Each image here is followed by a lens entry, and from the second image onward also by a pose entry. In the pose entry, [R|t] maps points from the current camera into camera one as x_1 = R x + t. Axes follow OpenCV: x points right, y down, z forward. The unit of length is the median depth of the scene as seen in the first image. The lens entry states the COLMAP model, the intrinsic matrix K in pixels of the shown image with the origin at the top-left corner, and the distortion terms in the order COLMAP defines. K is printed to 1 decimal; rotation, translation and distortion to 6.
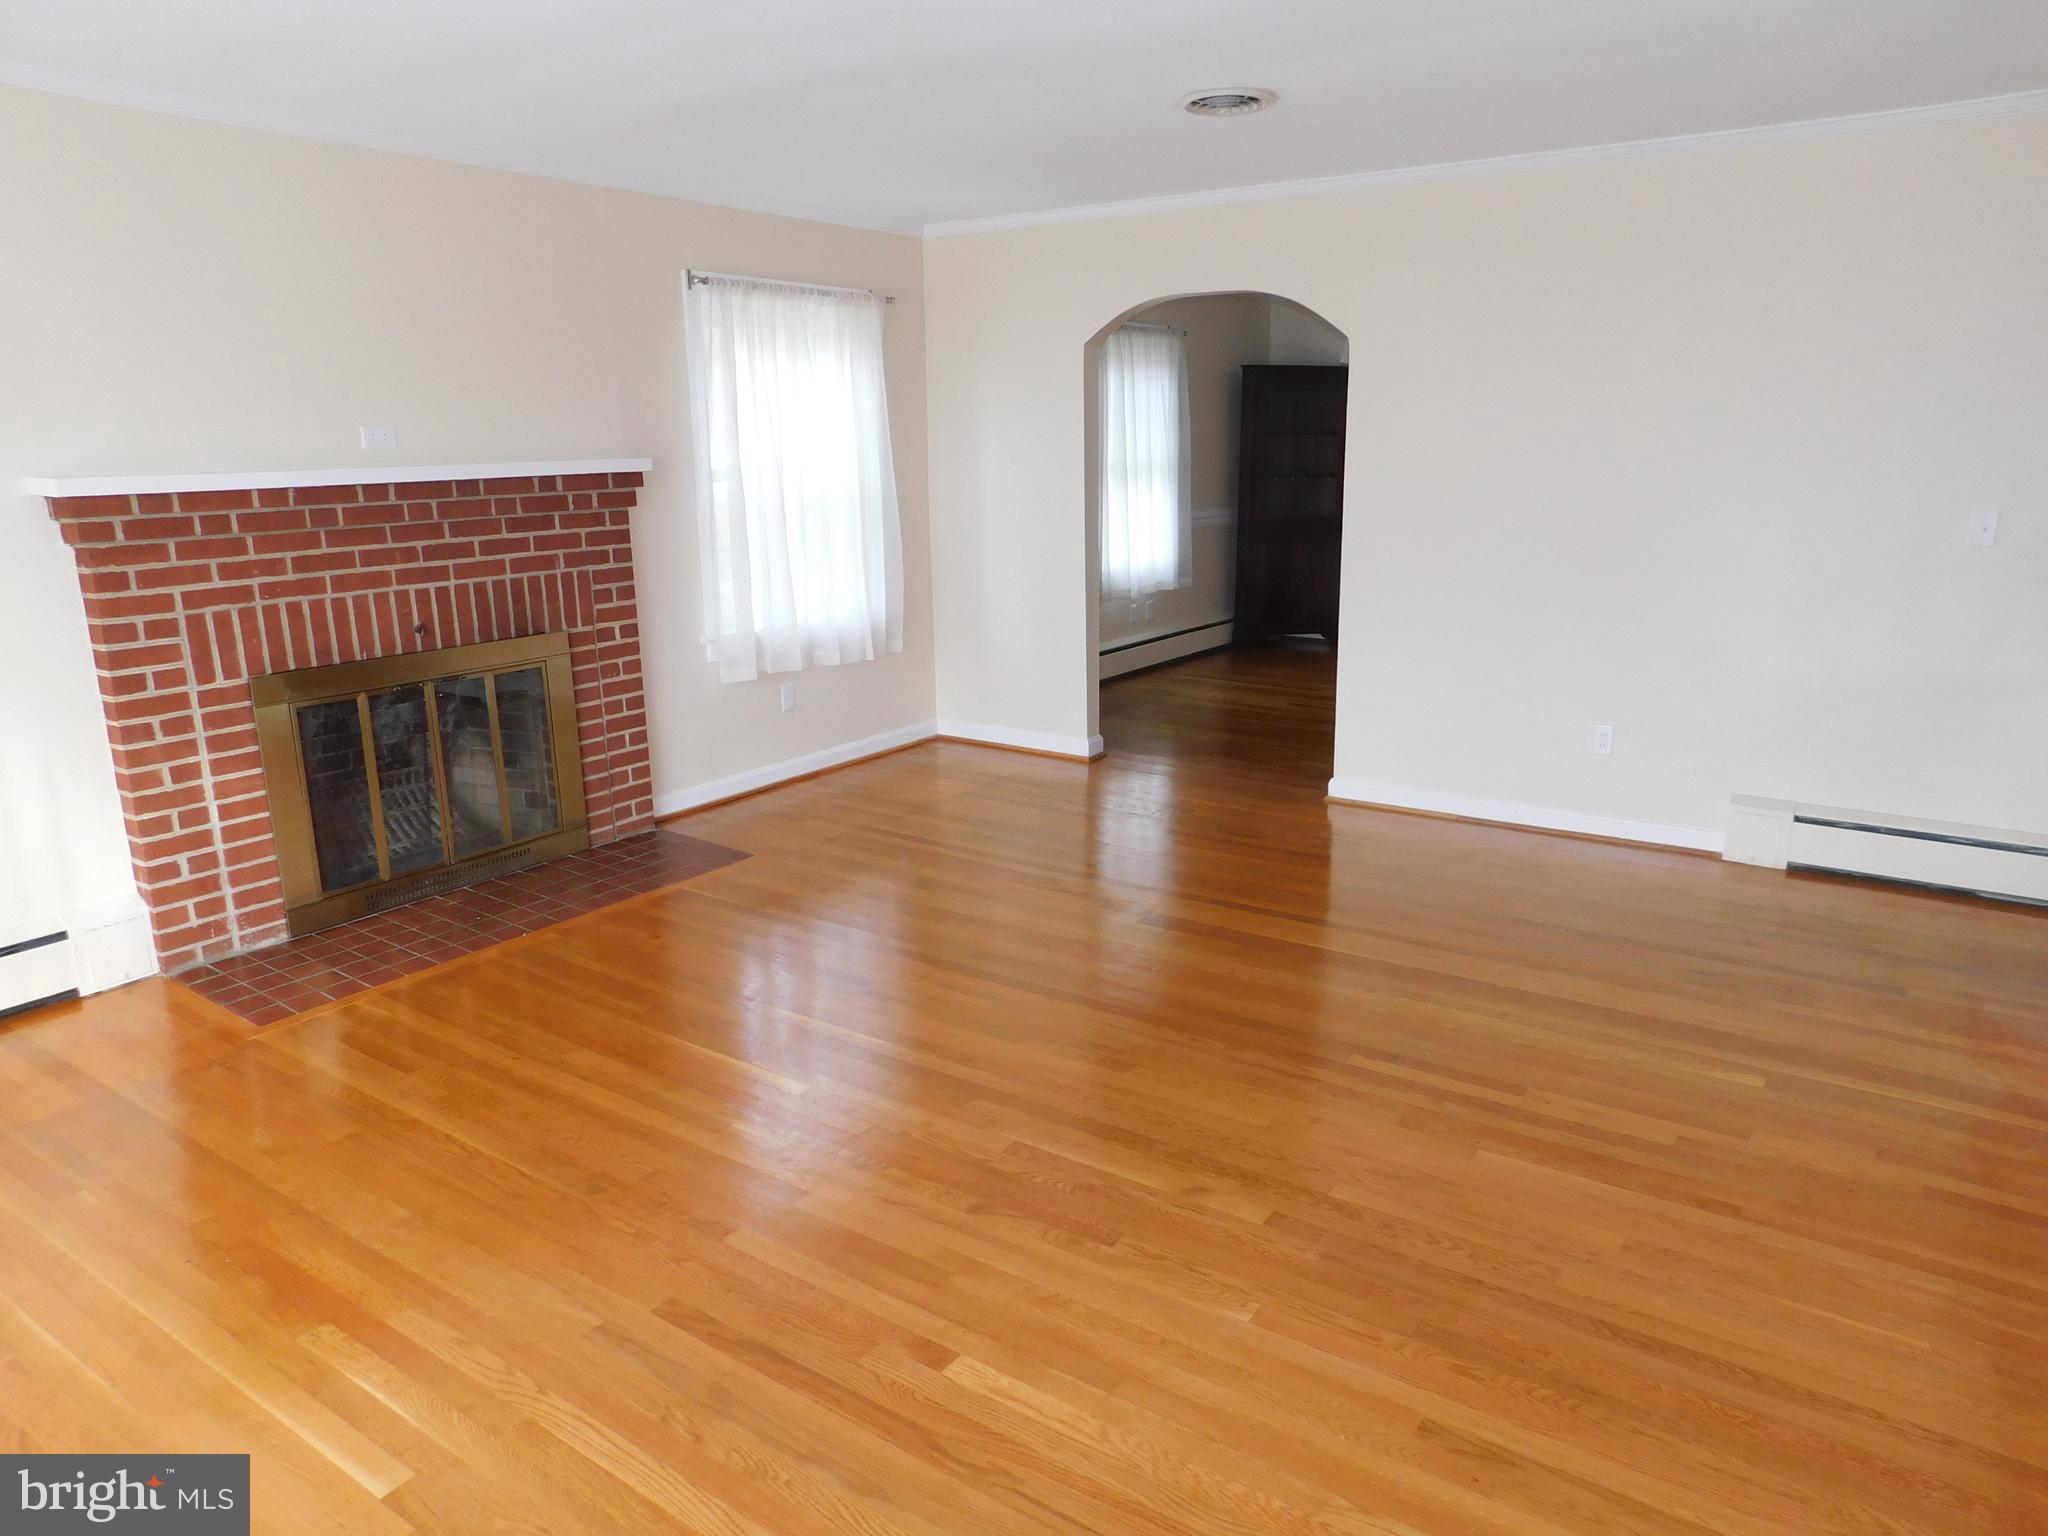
lens RADIAL K [[1348.4, 0, 1024.0], [0, 1348.4, 768.0], [0, 0, 1]] dist [-0.057954, 0.045843]
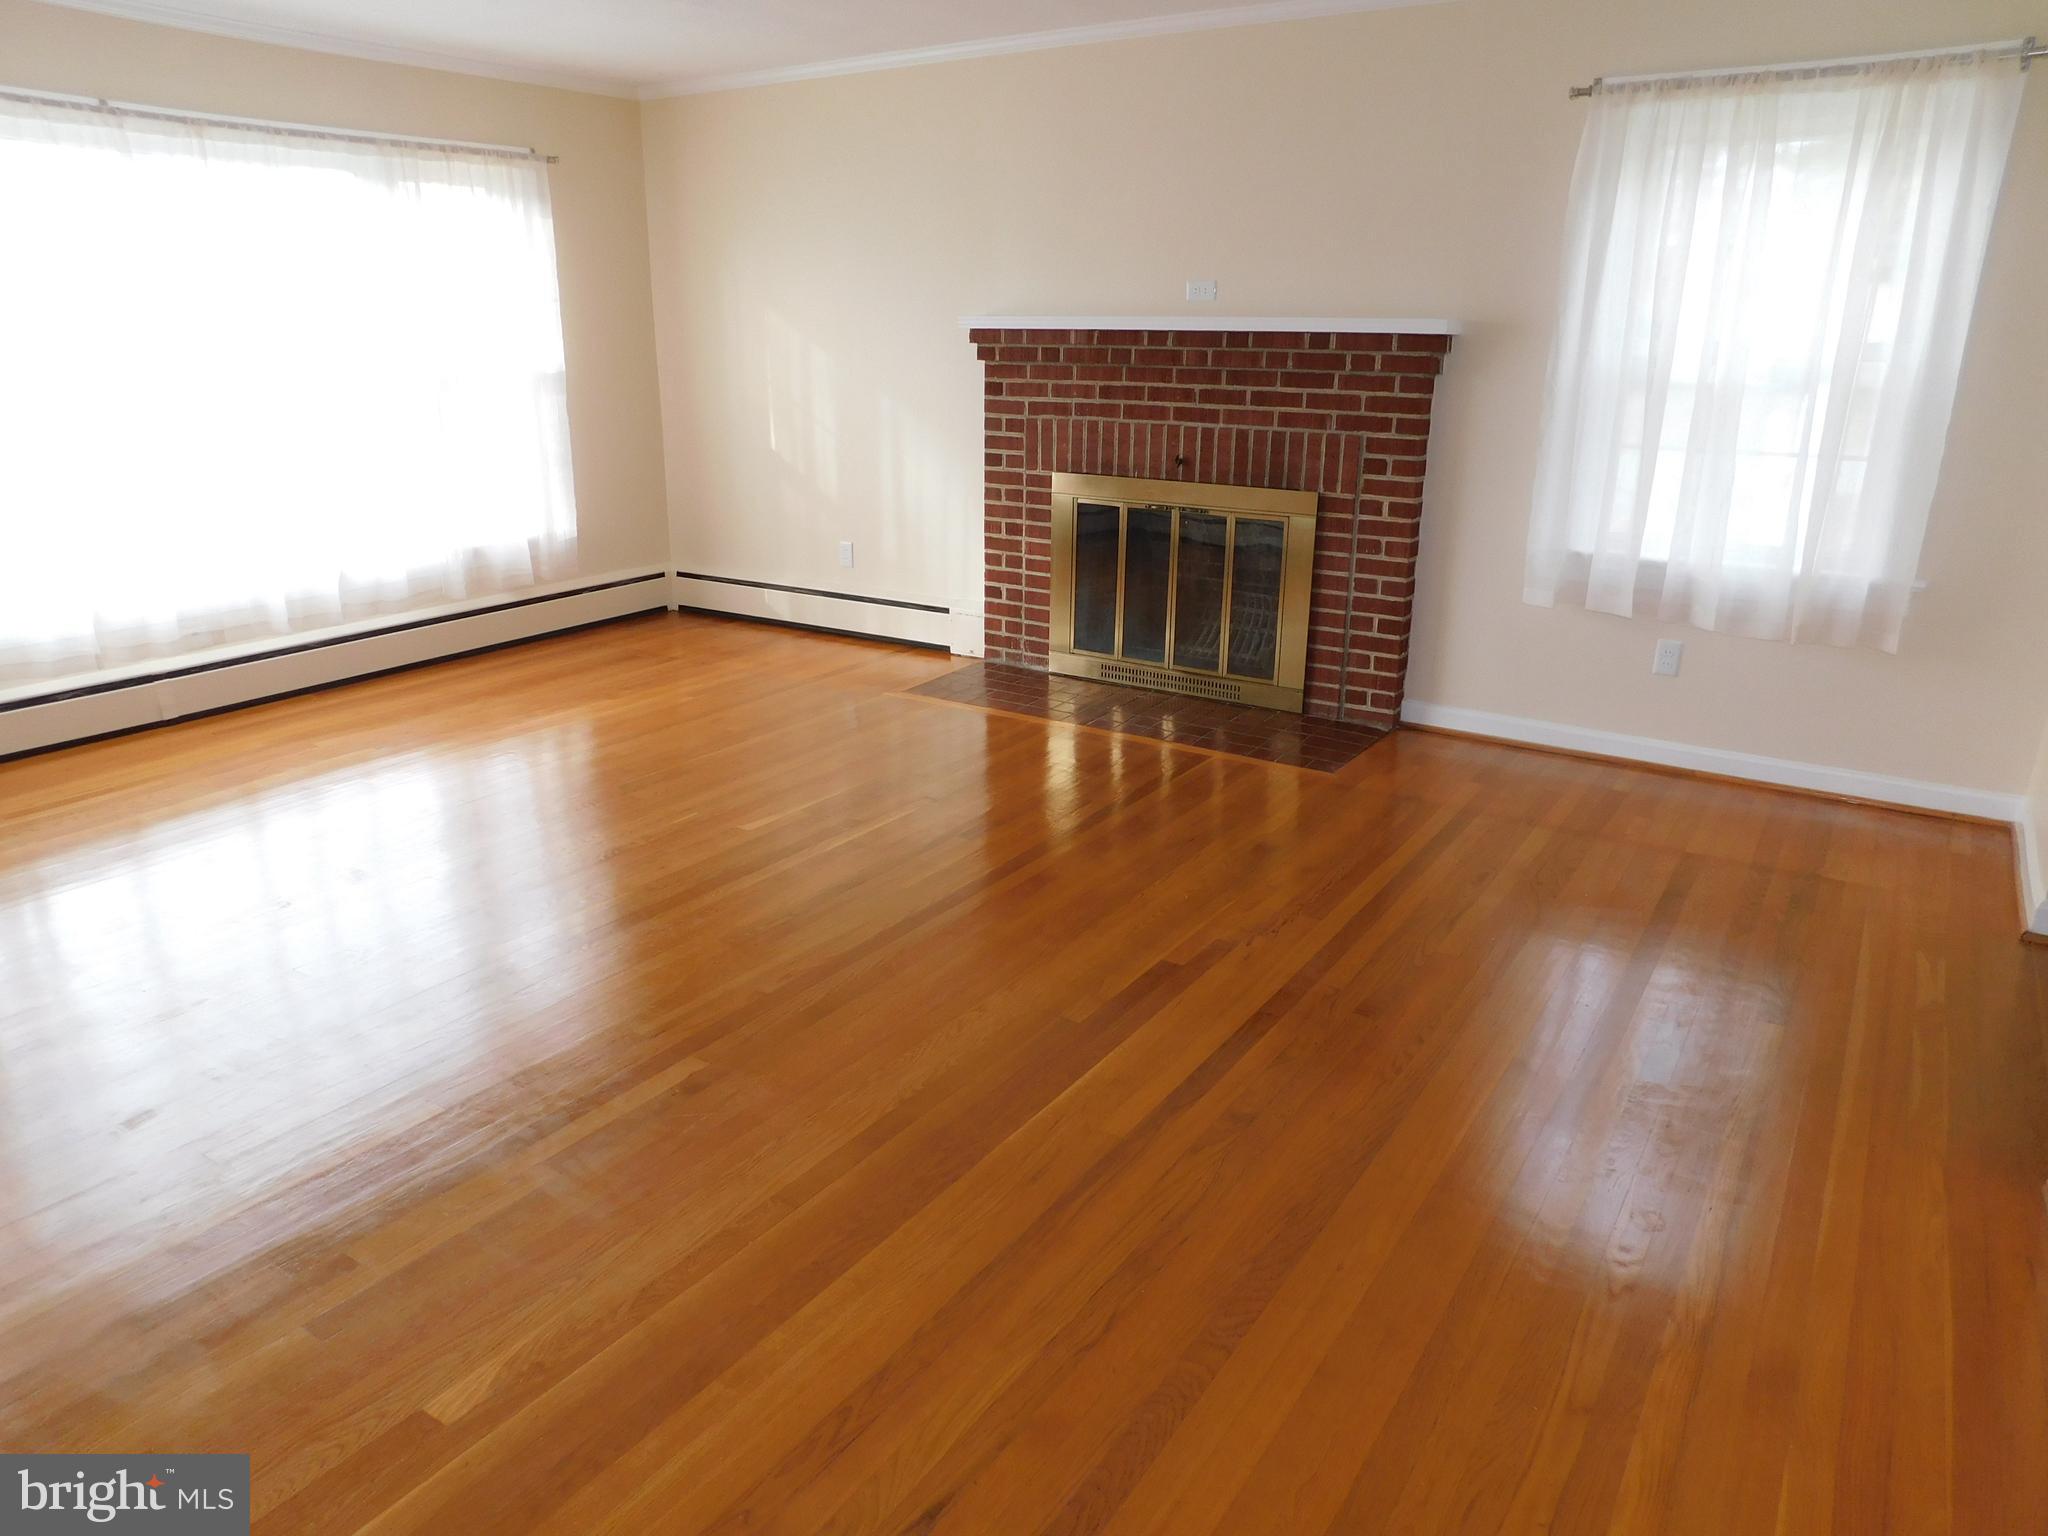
lens RADIAL K [[1387.0, 0, 1024.0], [0, 1387.0, 768.0], [0, 0, 1]] dist [-0.074399, 0.066272]
pose [[0.030124, 0.340386, -0.939803, 0.717426], [-0.233592, 0.916592, 0.324491, -0.208072], [0.971868, 0.209755, 0.107122, 0.768876]]
